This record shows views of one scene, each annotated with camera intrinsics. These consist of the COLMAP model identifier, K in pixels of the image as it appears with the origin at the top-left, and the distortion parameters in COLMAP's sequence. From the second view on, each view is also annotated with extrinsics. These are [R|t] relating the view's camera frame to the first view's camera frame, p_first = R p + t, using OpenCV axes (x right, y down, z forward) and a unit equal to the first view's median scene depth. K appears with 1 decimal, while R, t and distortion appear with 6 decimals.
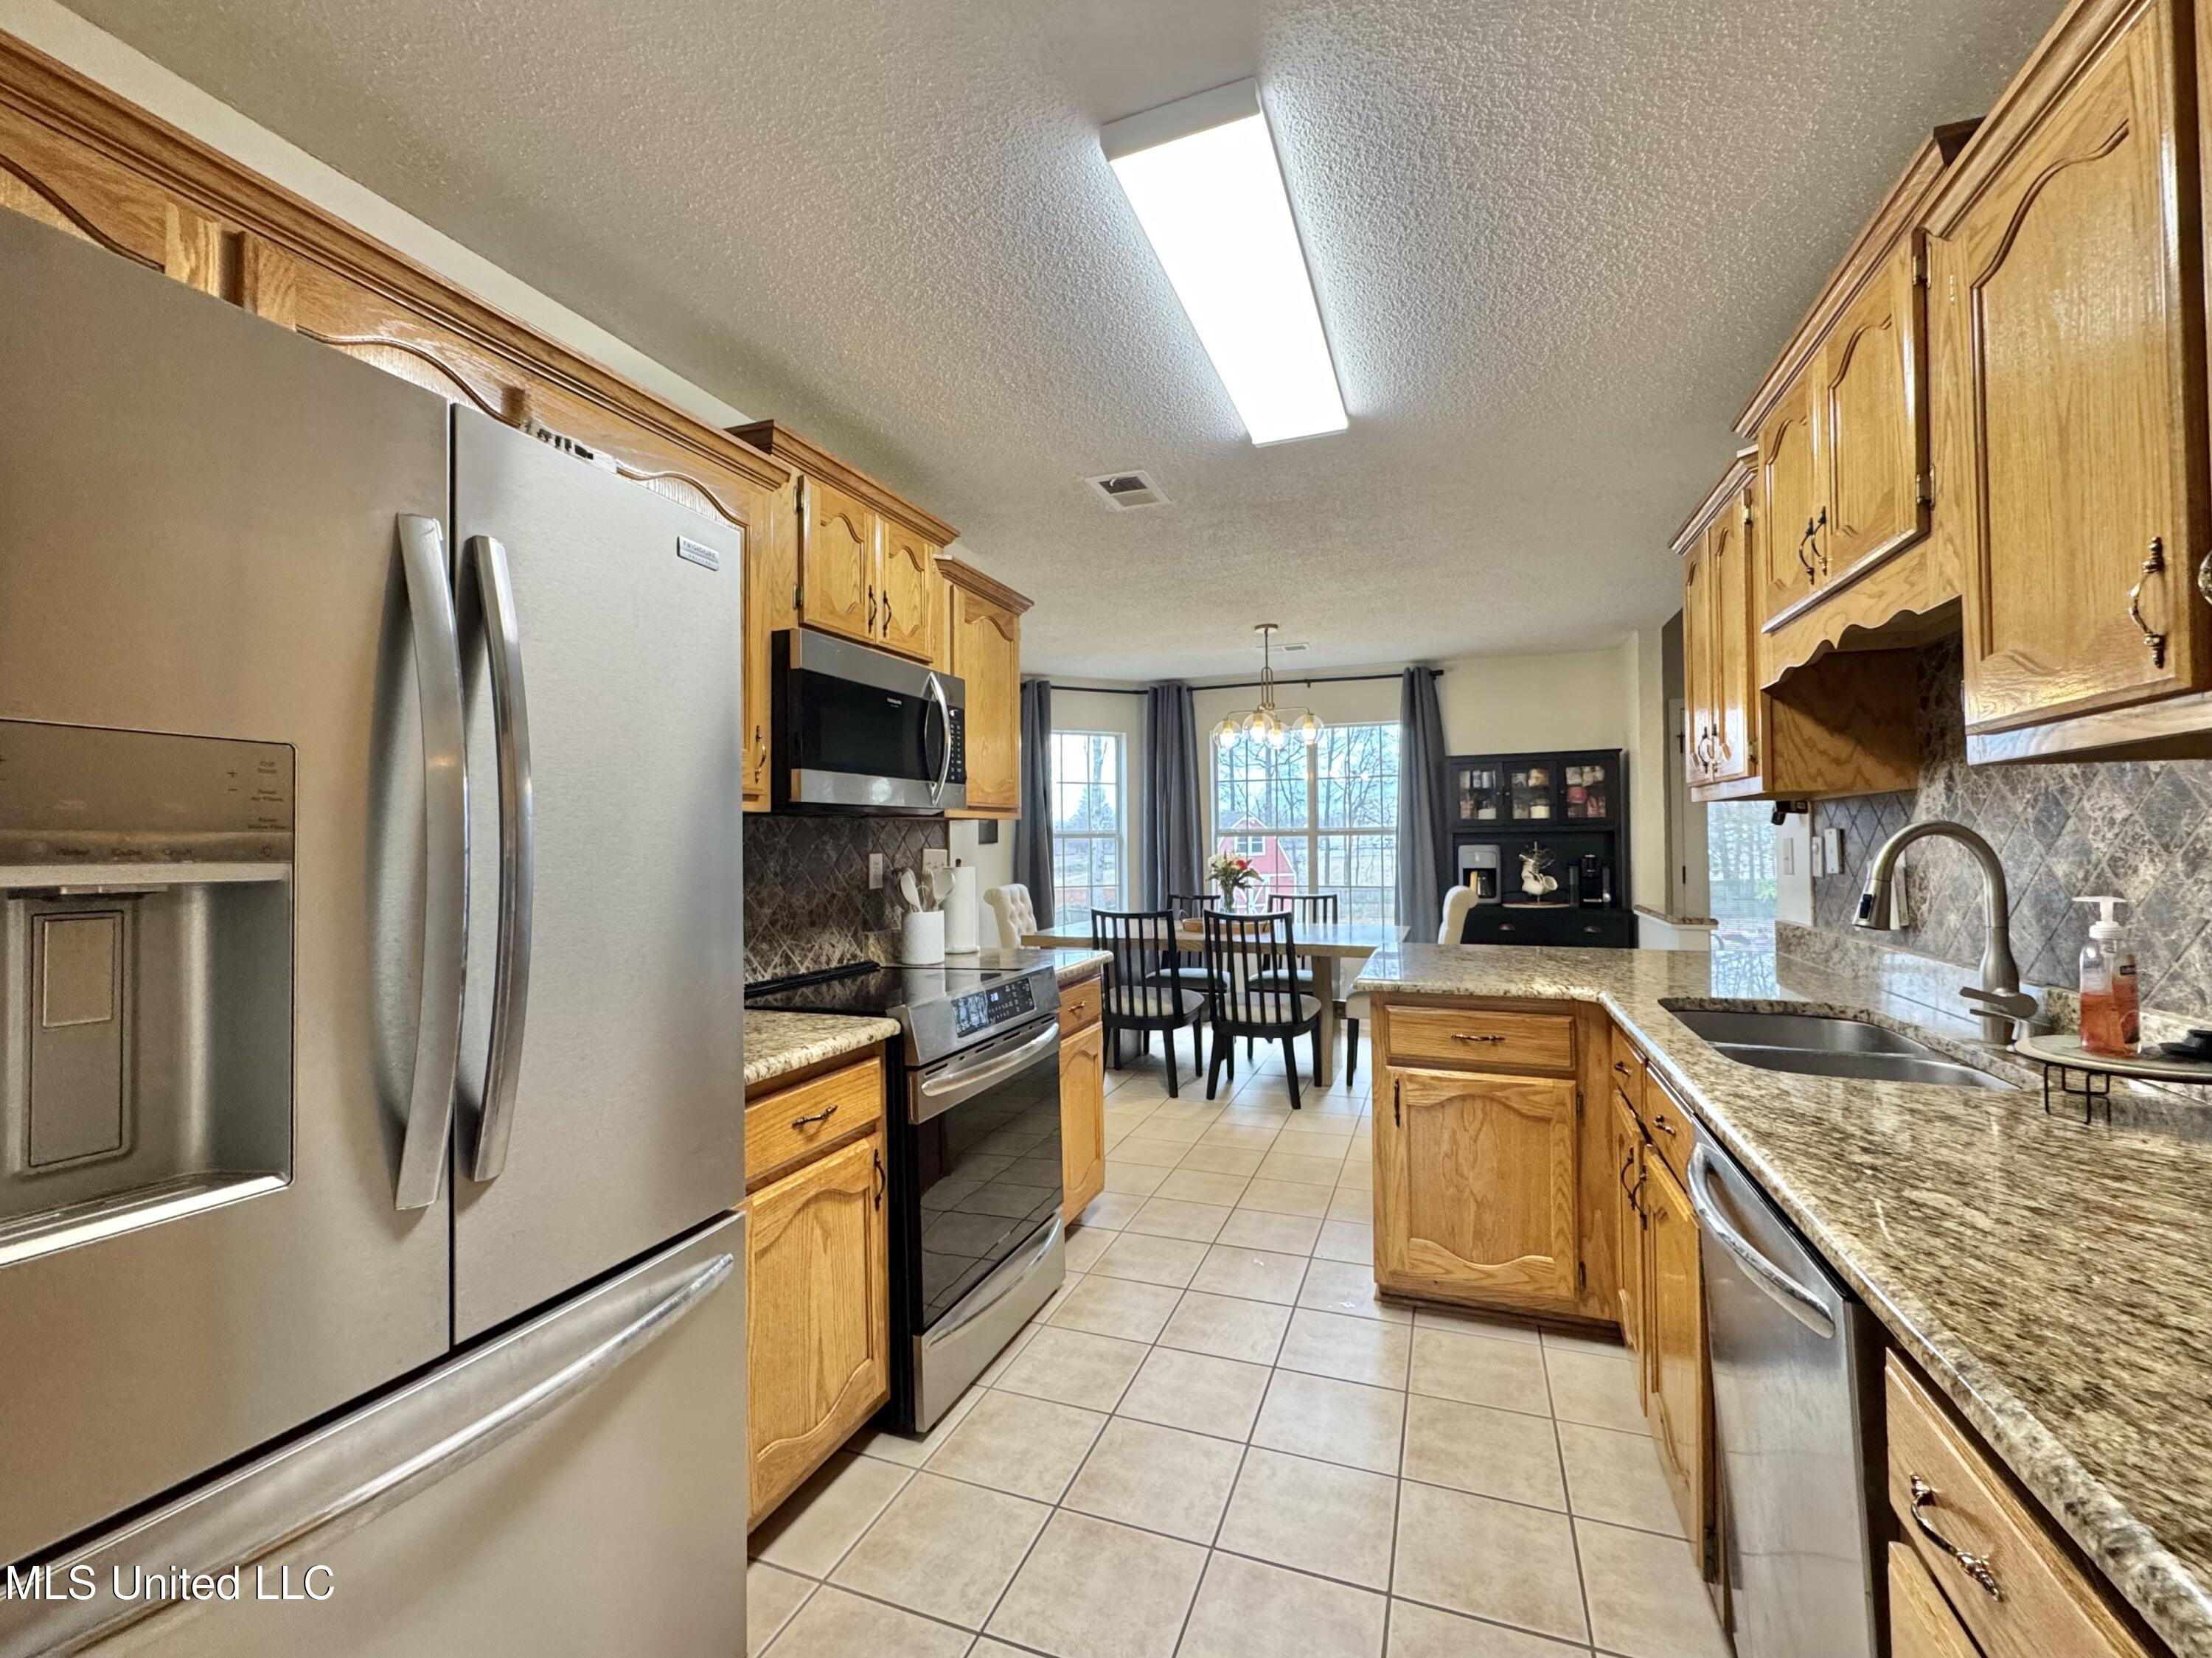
lens RADIAL K [[919.7, 0, 1106.0], [0, 919.7, 829.0], [0, 0, 1]] dist [-0.002696, 0.000007]
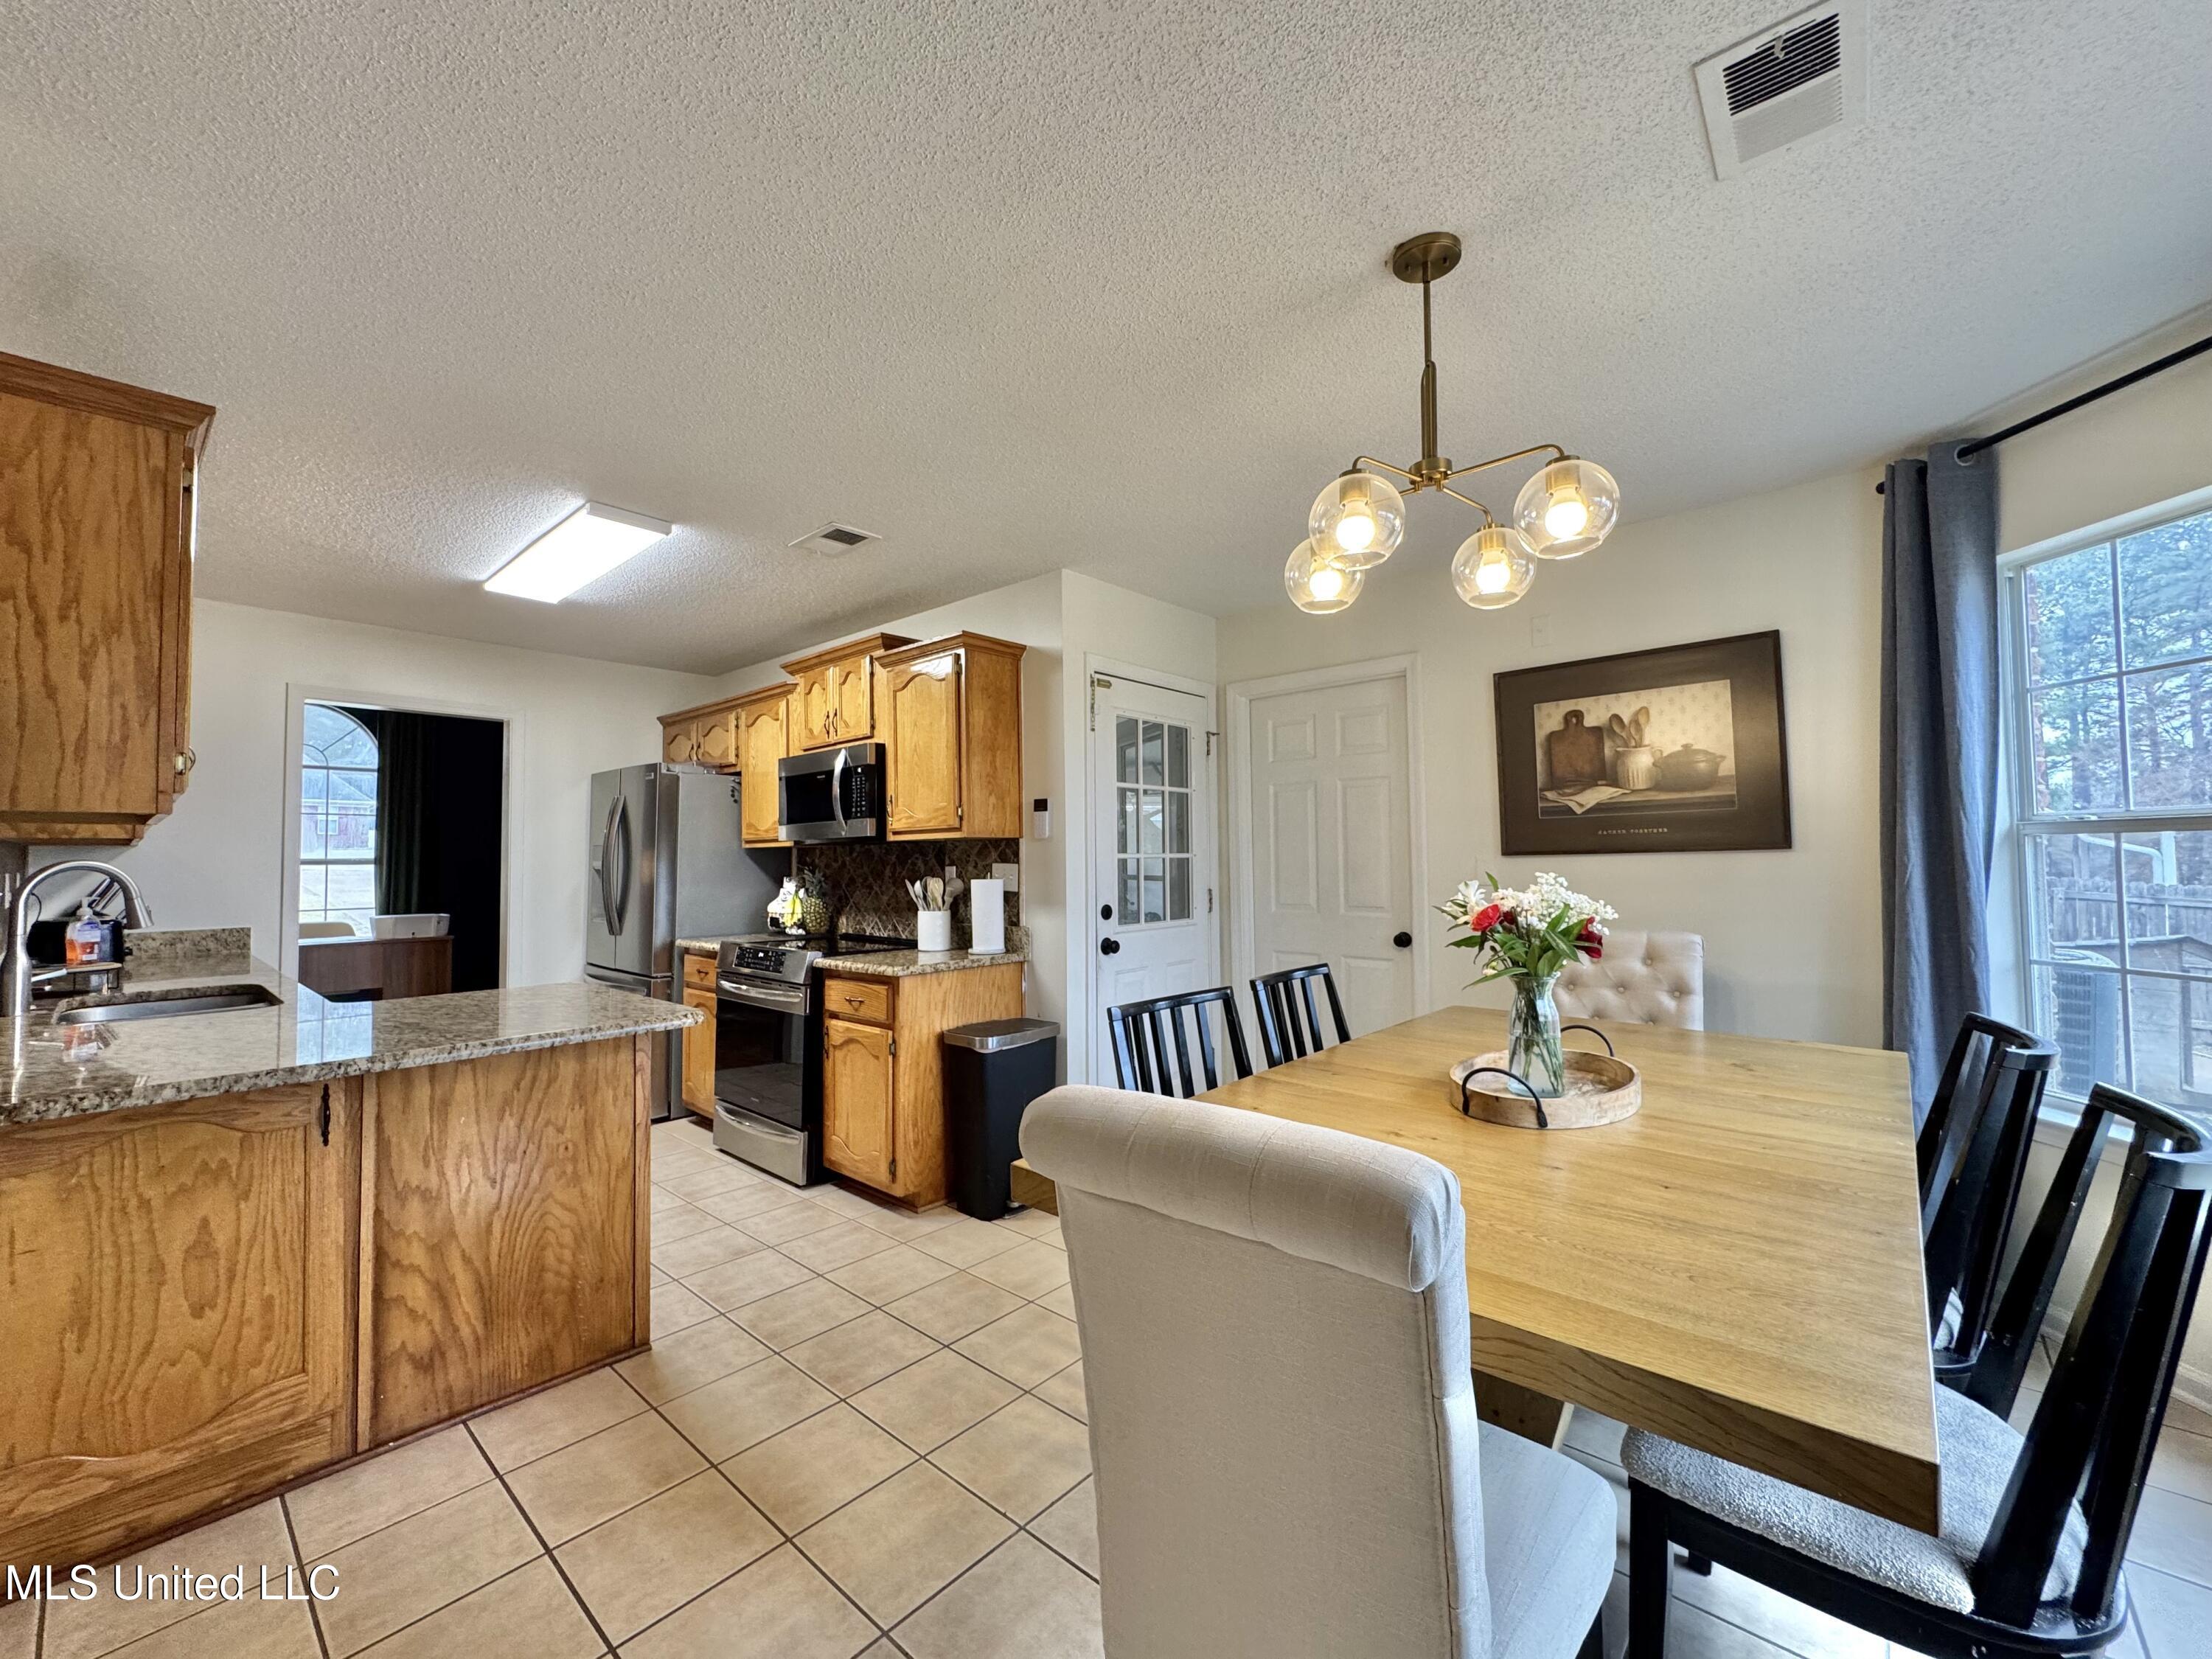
lens RADIAL K [[883.4, 0, 1101.7], [0, 883.4, 828.5], [0, 0, 1]] dist [-0.003844, 0.000075]
pose [[-0.353010, -0.018578, -0.935435, 1.062327], [0.029303, 0.999093, -0.030900, 0.020484], [0.935160, -0.038319, -0.352146, 1.968964]]
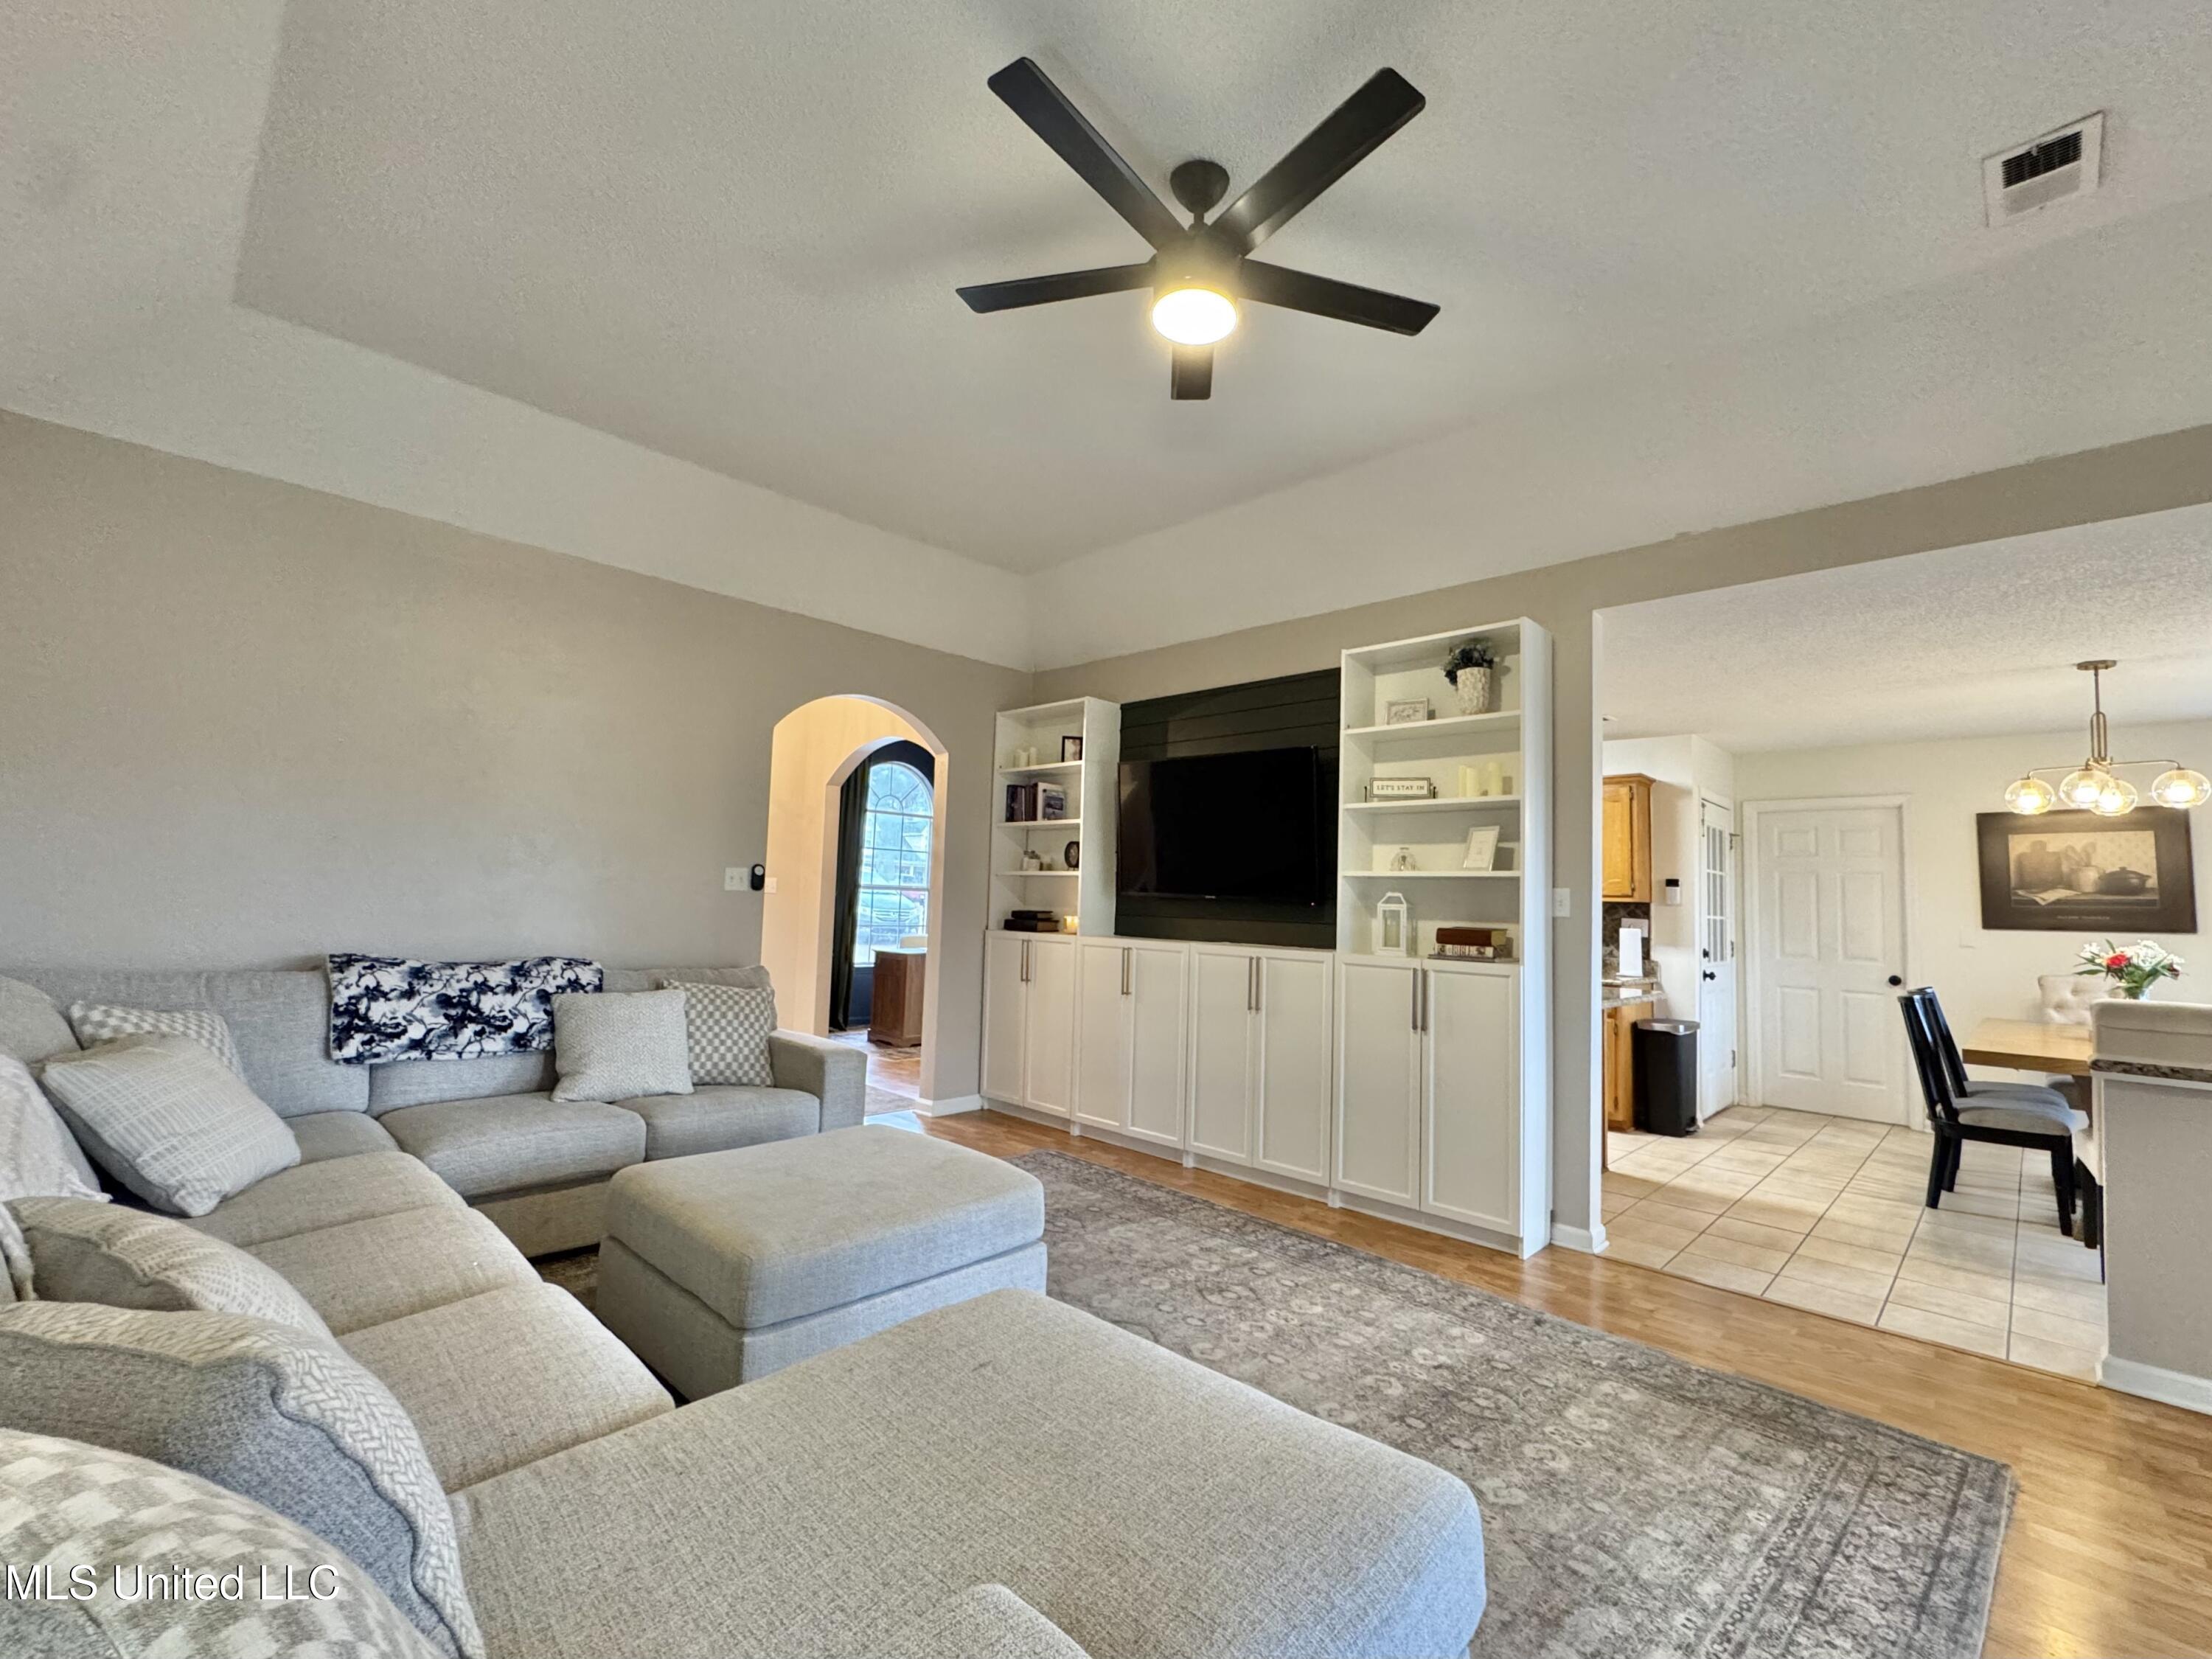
lens RADIAL K [[954.0, 0, 1142.9], [0, 954.0, 827.2], [0, 0, 1]] dist [-0.000422, -0.000252]
pose [[-0.379823, -0.076134, -0.921921, 2.491048], [-0.015667, 0.996994, -0.075879, 0.000620], [0.924926, -0.014377, -0.379874, 1.071454]]
